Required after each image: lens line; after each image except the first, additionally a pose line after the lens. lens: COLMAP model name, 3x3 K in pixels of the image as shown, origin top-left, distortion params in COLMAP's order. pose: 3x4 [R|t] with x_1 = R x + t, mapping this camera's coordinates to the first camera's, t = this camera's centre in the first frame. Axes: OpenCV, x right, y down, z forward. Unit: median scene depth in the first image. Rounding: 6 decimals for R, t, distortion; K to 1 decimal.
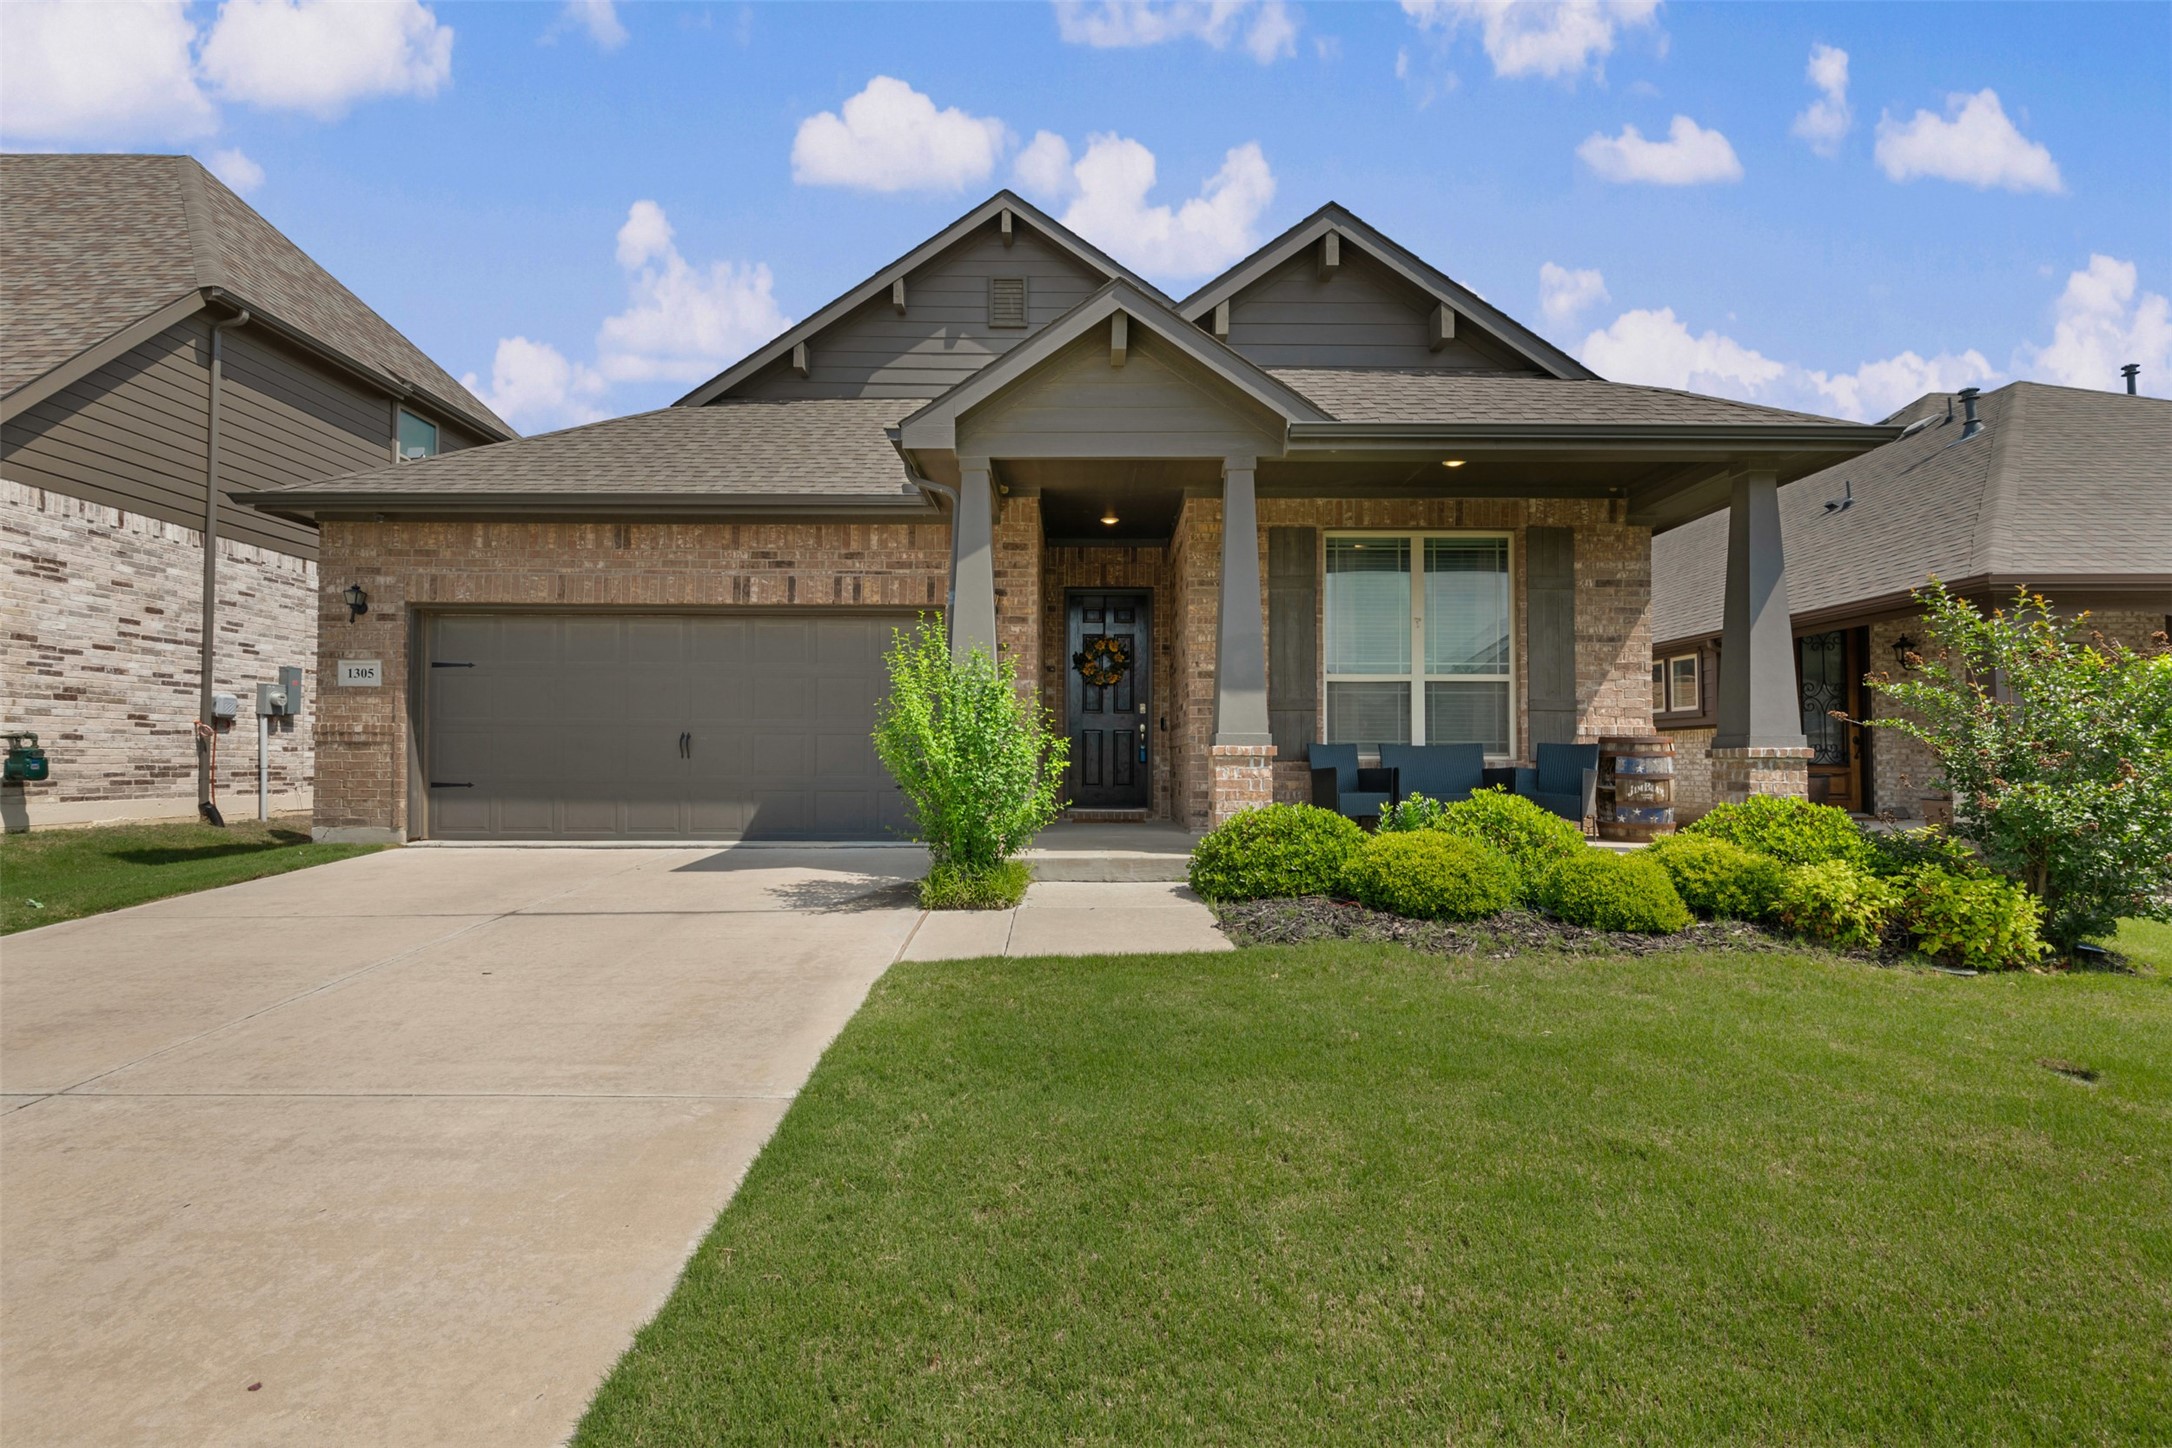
lens RADIAL K [[976.2, 0, 1095.2], [0, 976.2, 730.1], [0, 0, 1]] dist [0.007316, -0.001086]
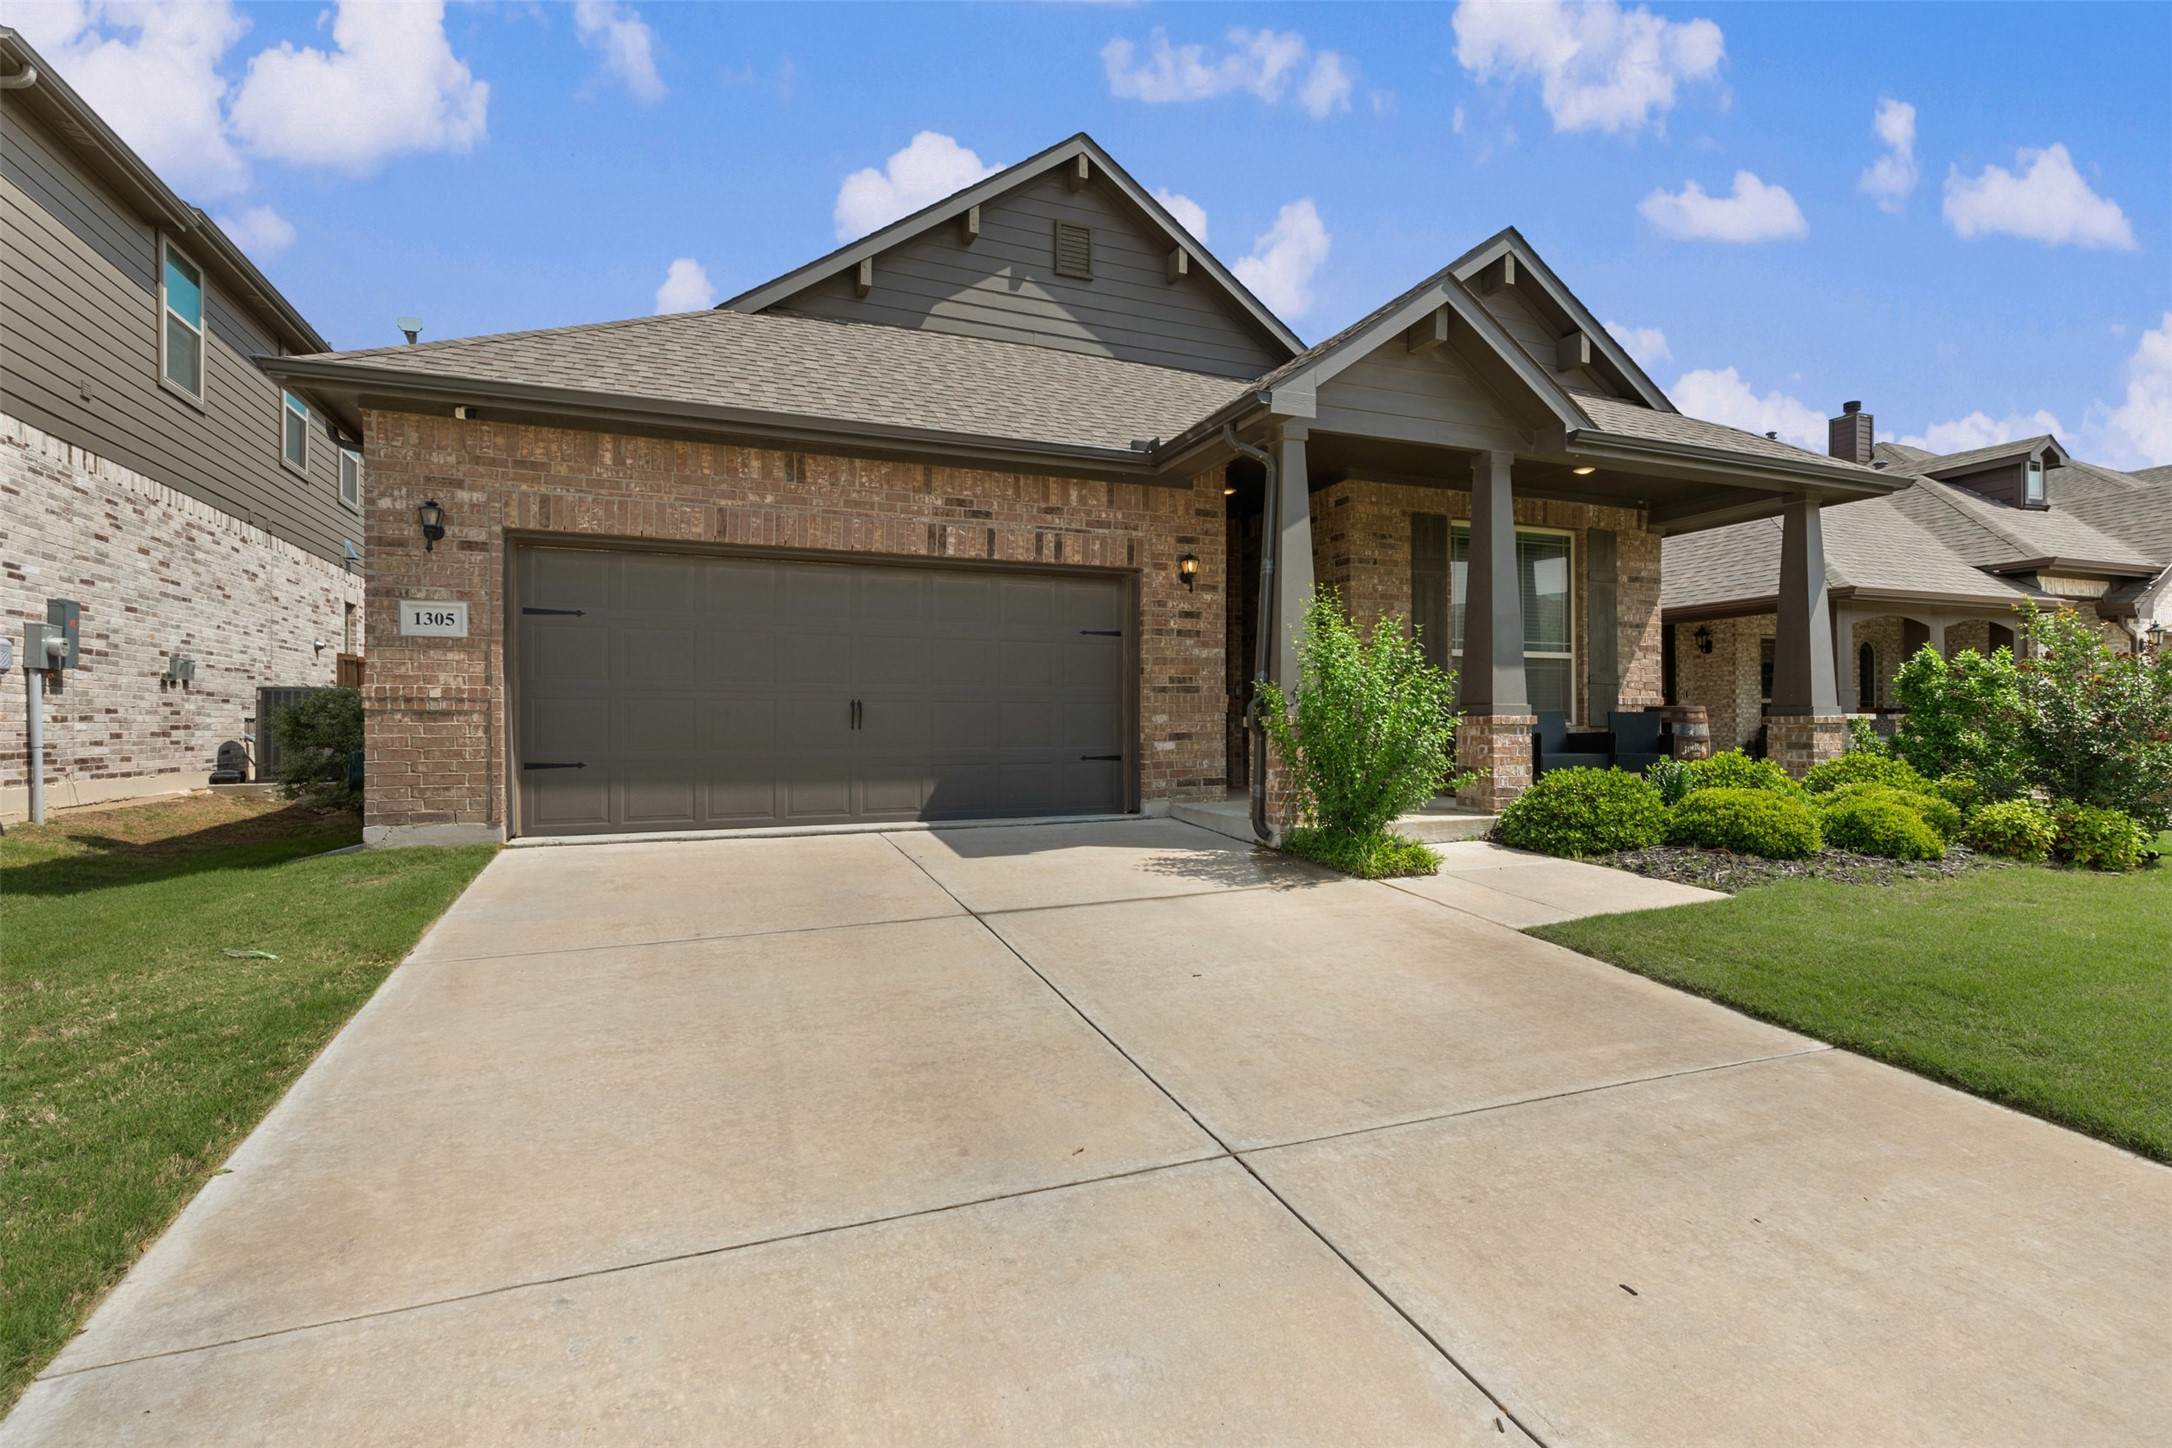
lens RADIAL K [[976.2, 0, 1129.2], [0, 976.2, 715.1], [0, 0, 1]] dist [0.007316, -0.001086]
pose [[0.928334, -0.002099, 0.371742, -0.530036], [-0.006386, 0.999746, 0.021592, -0.004210], [-0.371693, -0.022419, 0.928085, 0.106031]]
